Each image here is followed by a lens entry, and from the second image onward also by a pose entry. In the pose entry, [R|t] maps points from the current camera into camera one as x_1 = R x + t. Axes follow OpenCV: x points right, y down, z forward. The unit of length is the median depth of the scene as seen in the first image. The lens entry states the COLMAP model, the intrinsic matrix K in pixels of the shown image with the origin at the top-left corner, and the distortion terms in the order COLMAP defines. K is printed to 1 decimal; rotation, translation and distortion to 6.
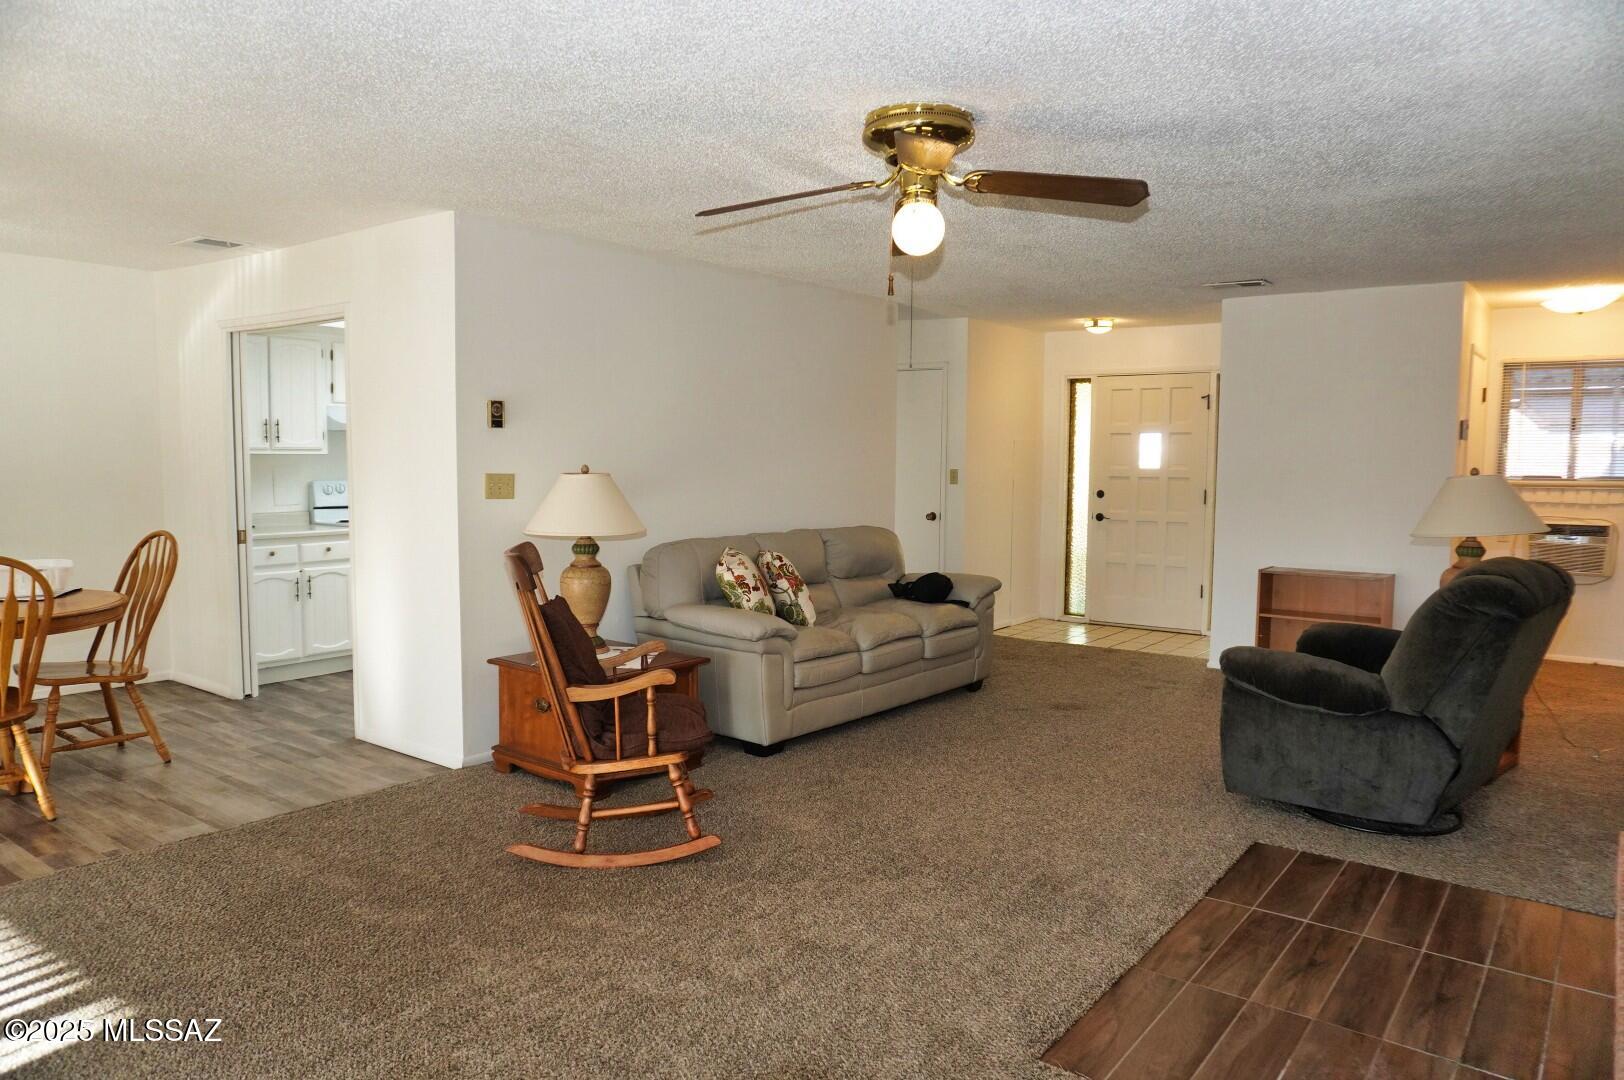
lens RADIAL K [[1088.5, 0, 816.3], [0, 1088.5, 549.1], [0, 0, 1]] dist [-0.012547, 0.006160]
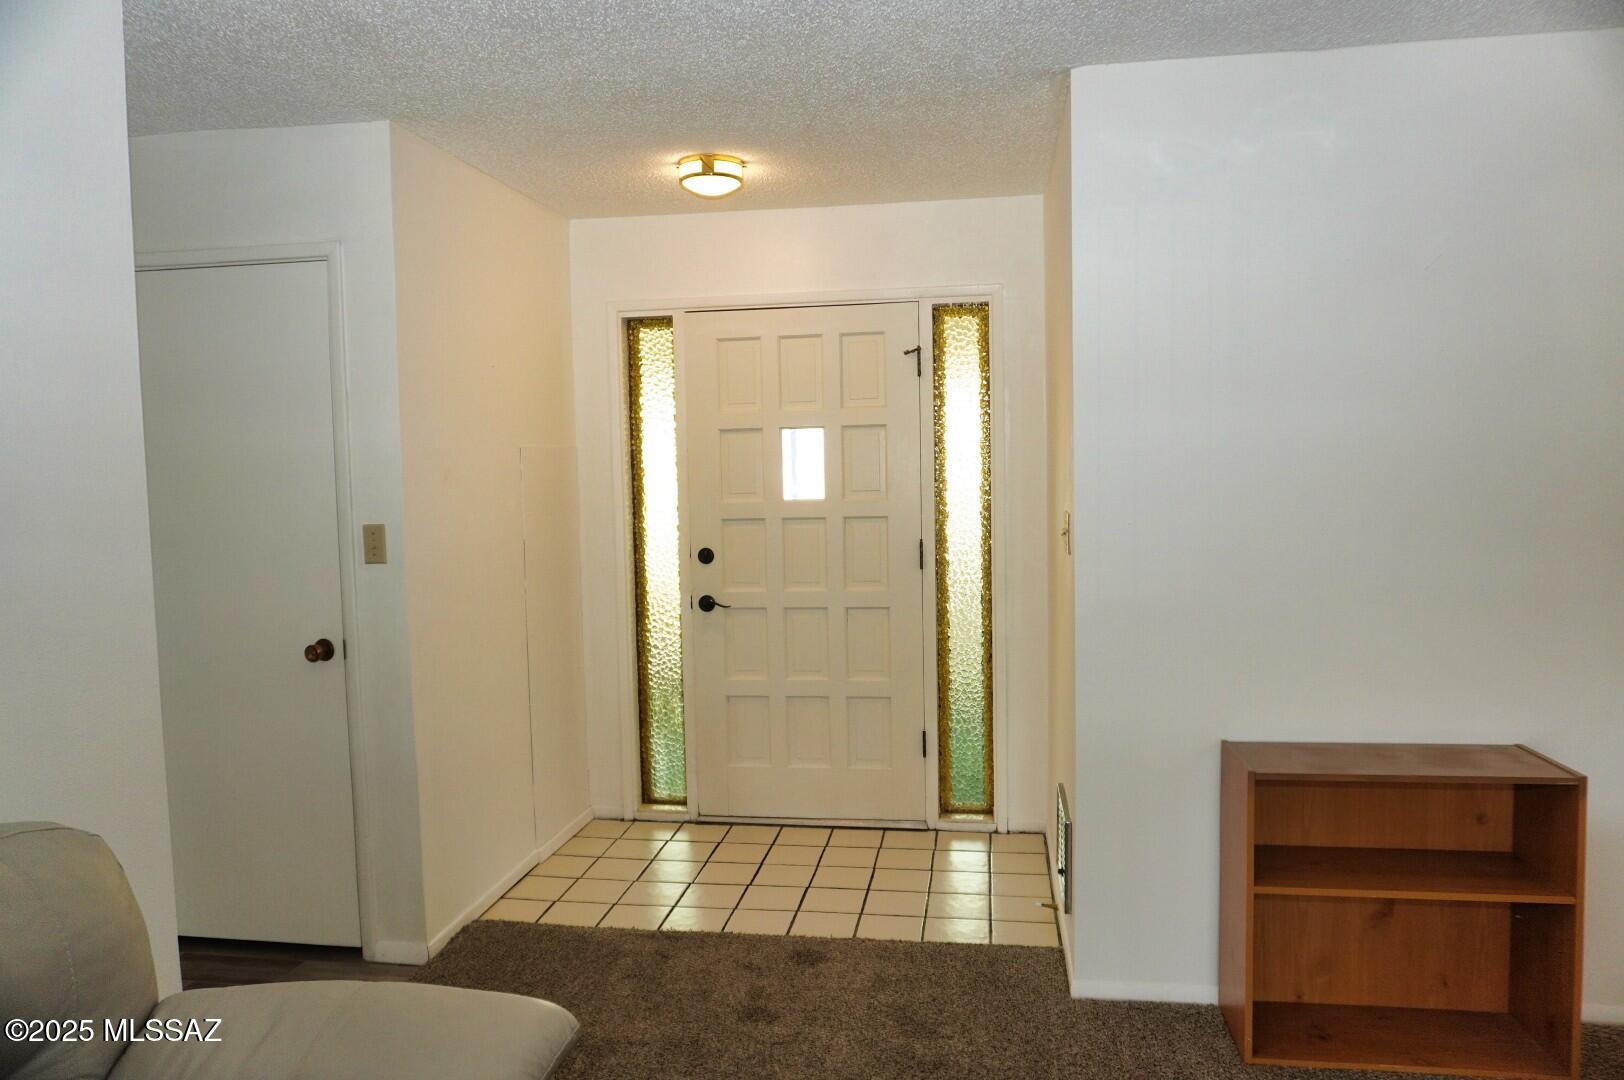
lens RADIAL K [[1088.5, 0, 816.3], [0, 1088.5, 549.1], [0, 0, 1]] dist [-0.012547, 0.006160]
pose [[0.882778, -0.058533, 0.466129, 0.080030], [0.069661, 0.997548, -0.006662, -0.047934], [-0.464596, 0.038352, 0.884692, 0.557897]]
